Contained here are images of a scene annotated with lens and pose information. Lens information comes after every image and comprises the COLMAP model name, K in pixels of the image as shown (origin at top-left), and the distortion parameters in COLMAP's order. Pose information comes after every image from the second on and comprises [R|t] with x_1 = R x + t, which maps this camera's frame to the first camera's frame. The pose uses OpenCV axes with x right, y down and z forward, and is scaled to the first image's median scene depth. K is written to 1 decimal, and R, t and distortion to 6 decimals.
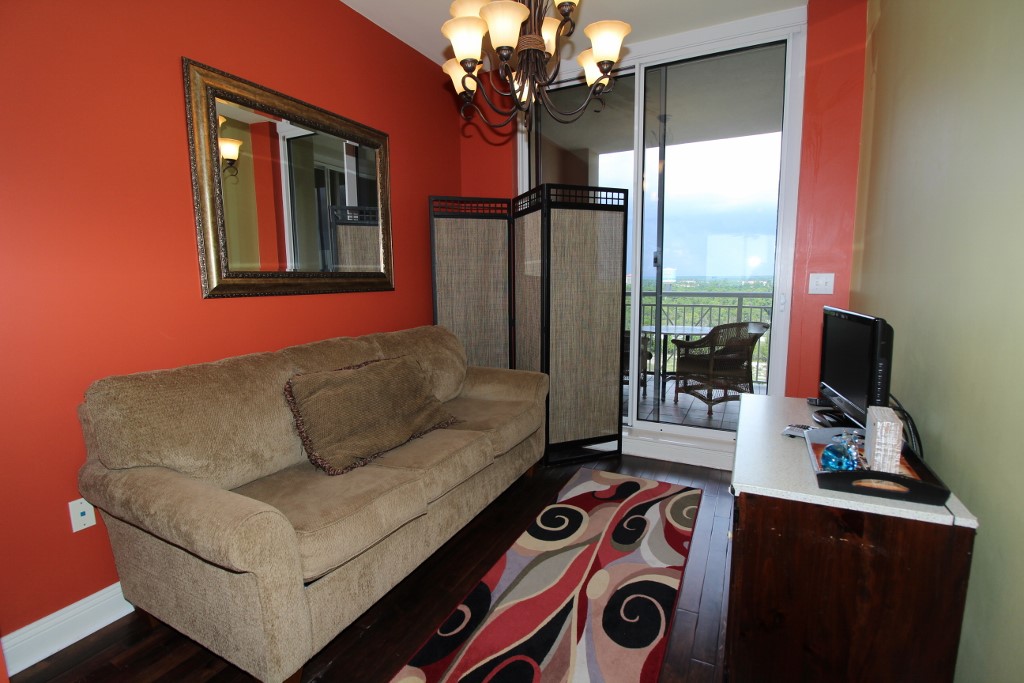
lens RADIAL K [[475.1, 0, 512.0], [0, 475.1, 341.5], [0, 0, 1]] dist [-0.001024, -0.014443]
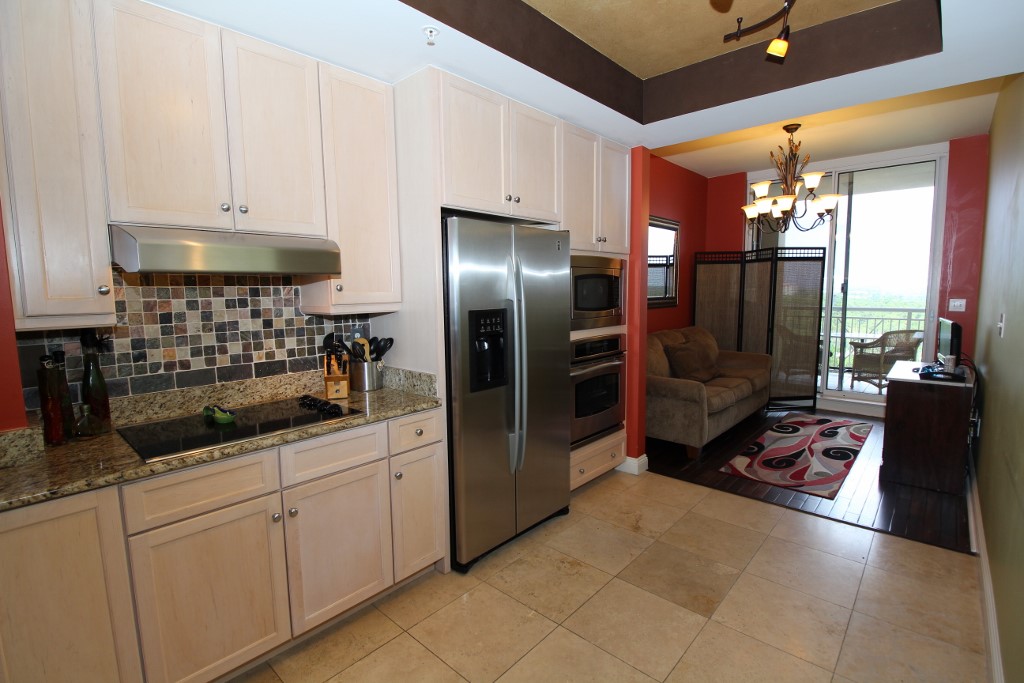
lens RADIAL K [[475.1, 0, 512.0], [0, 475.1, 341.5], [0, 0, 1]] dist [-0.001024, -0.014443]
pose [[0.962388, 0.028939, -0.270132, -0.334998], [-0.034339, 0.999293, -0.015286, 0.069701], [0.269499, 0.023987, 0.962702, -0.834531]]
